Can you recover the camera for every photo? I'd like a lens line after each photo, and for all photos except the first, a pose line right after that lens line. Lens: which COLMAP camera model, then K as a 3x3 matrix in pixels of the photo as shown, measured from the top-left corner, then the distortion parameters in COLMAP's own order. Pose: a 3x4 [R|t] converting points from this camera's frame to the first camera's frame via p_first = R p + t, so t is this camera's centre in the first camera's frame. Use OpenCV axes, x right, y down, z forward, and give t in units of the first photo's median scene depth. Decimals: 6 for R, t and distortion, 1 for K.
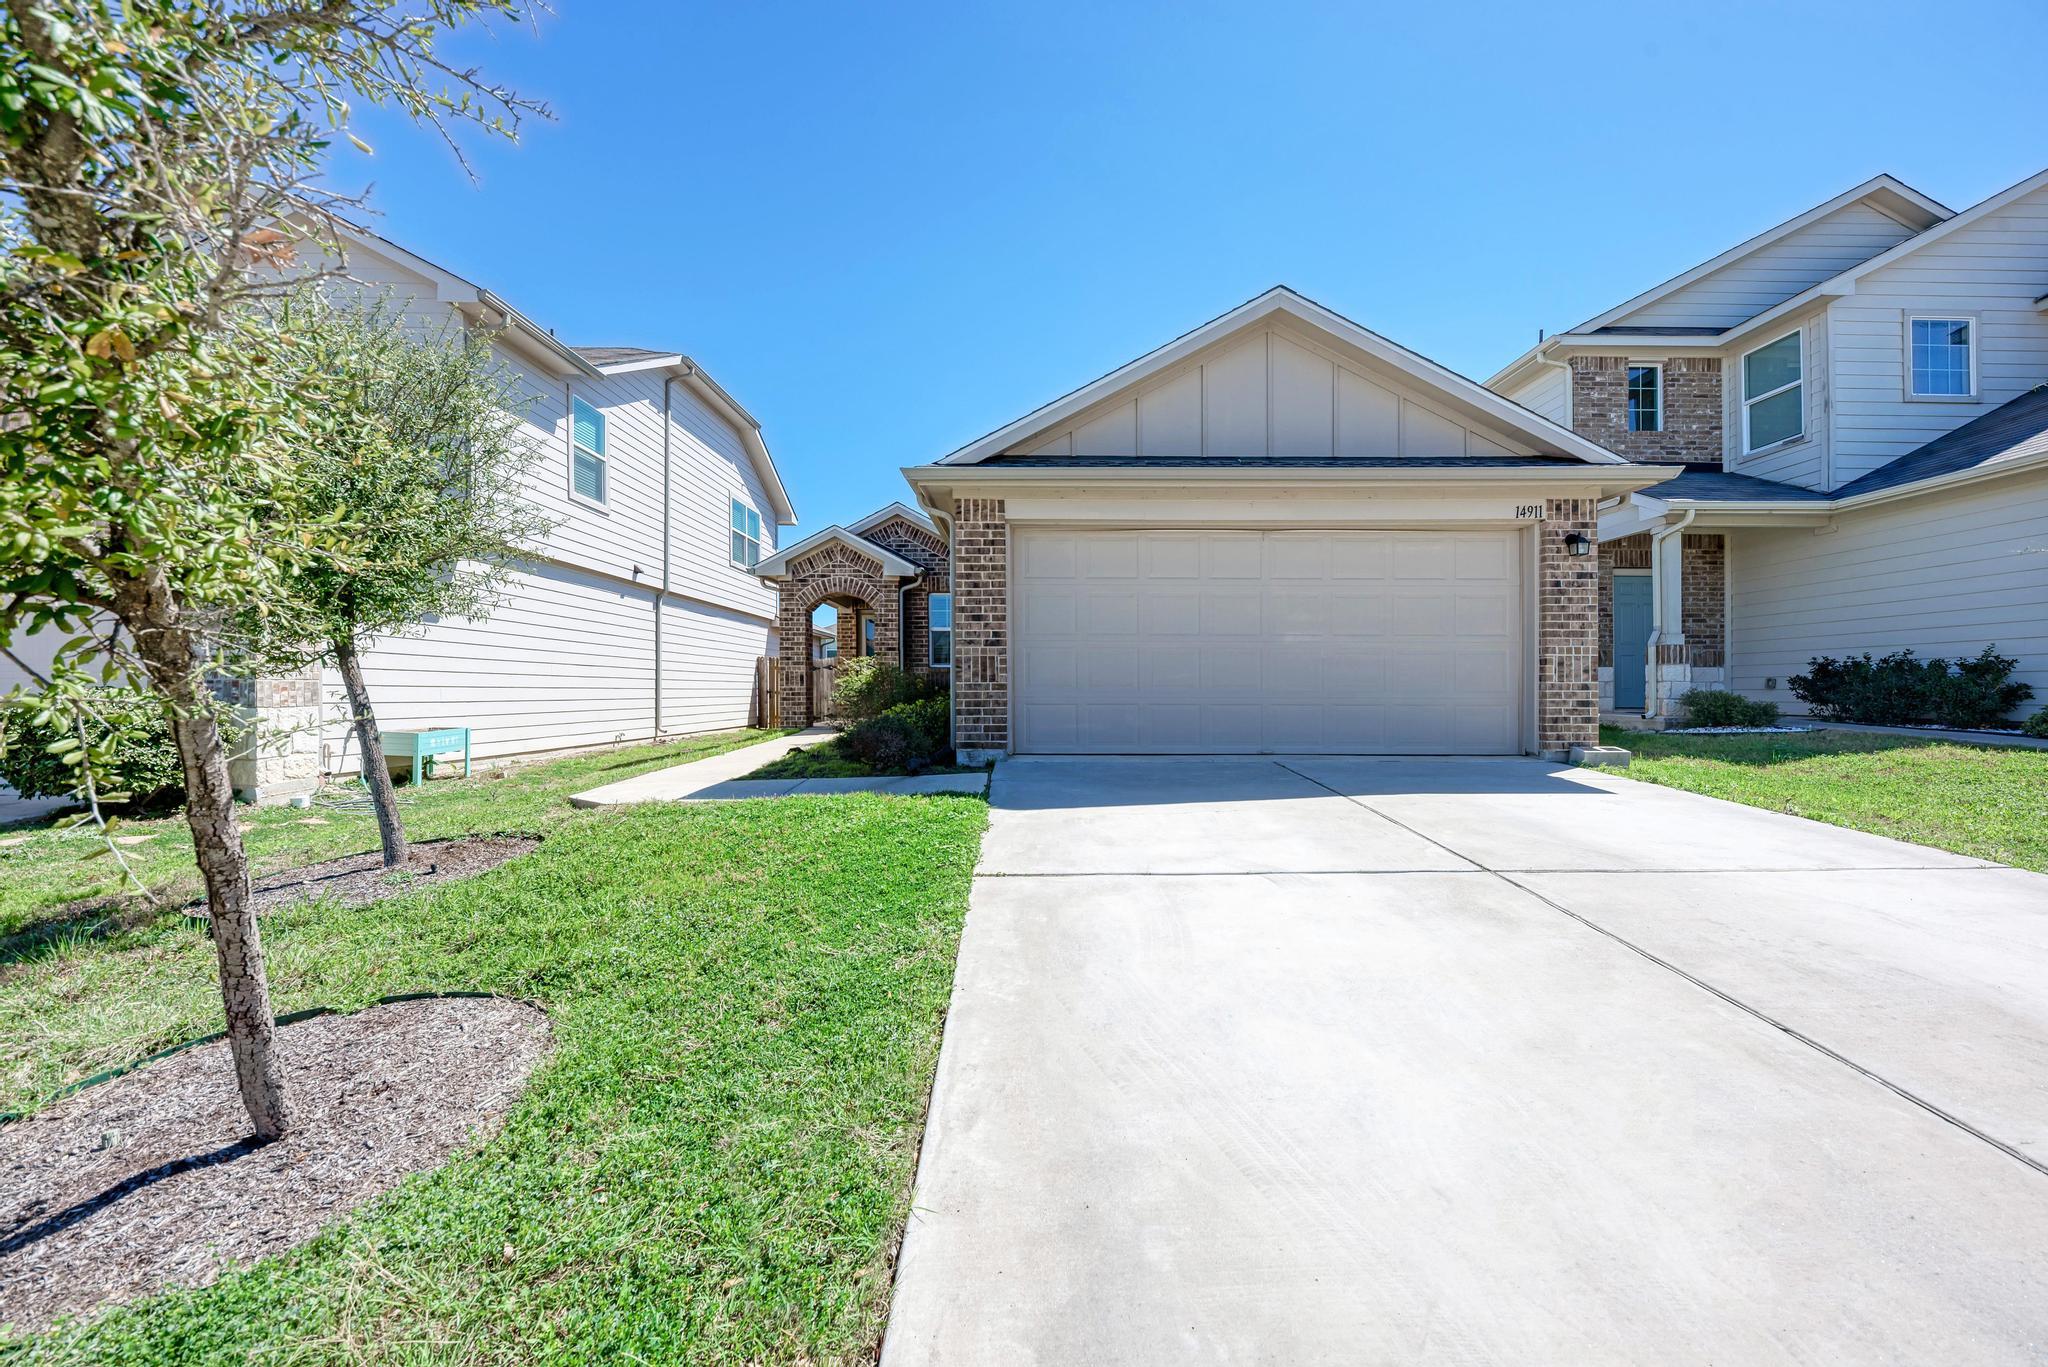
lens RADIAL K [[760.9, 0, 1039.0], [0, 760.9, 689.6], [0, 0, 1]] dist [0.009409, -0.000111]
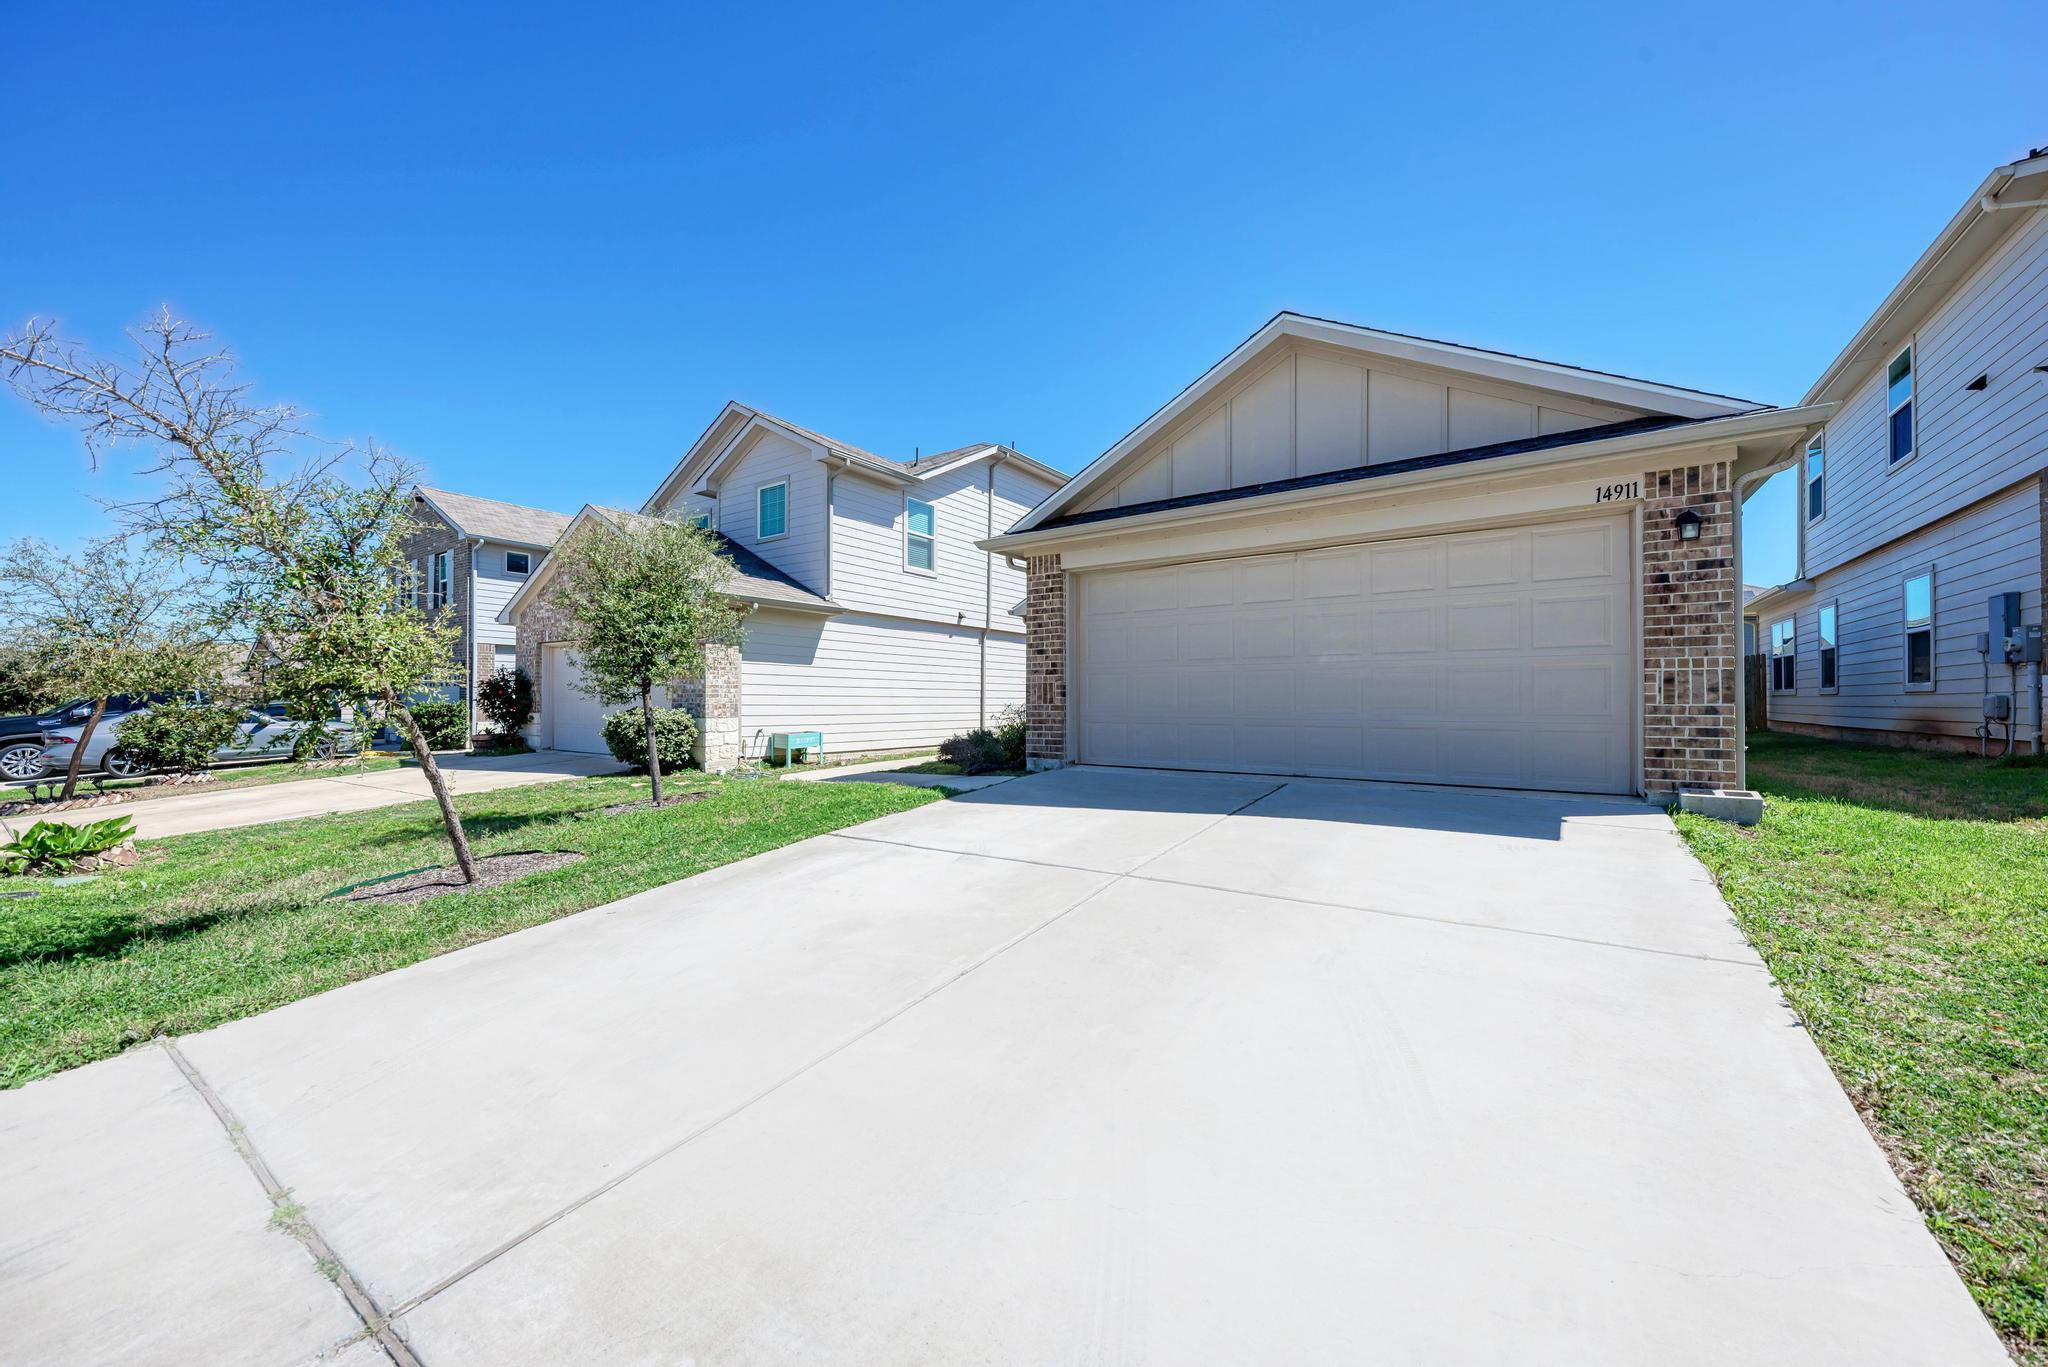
lens RADIAL K [[760.9, 0, 1030.2], [0, 760.9, 693.0], [0, 0, 1]] dist [0.009409, -0.000111]
pose [[0.813173, -0.007990, -0.581967, 0.606195], [0.002661, 0.999946, -0.010010, -0.014980], [0.582016, 0.006591, 0.813151, -0.013409]]
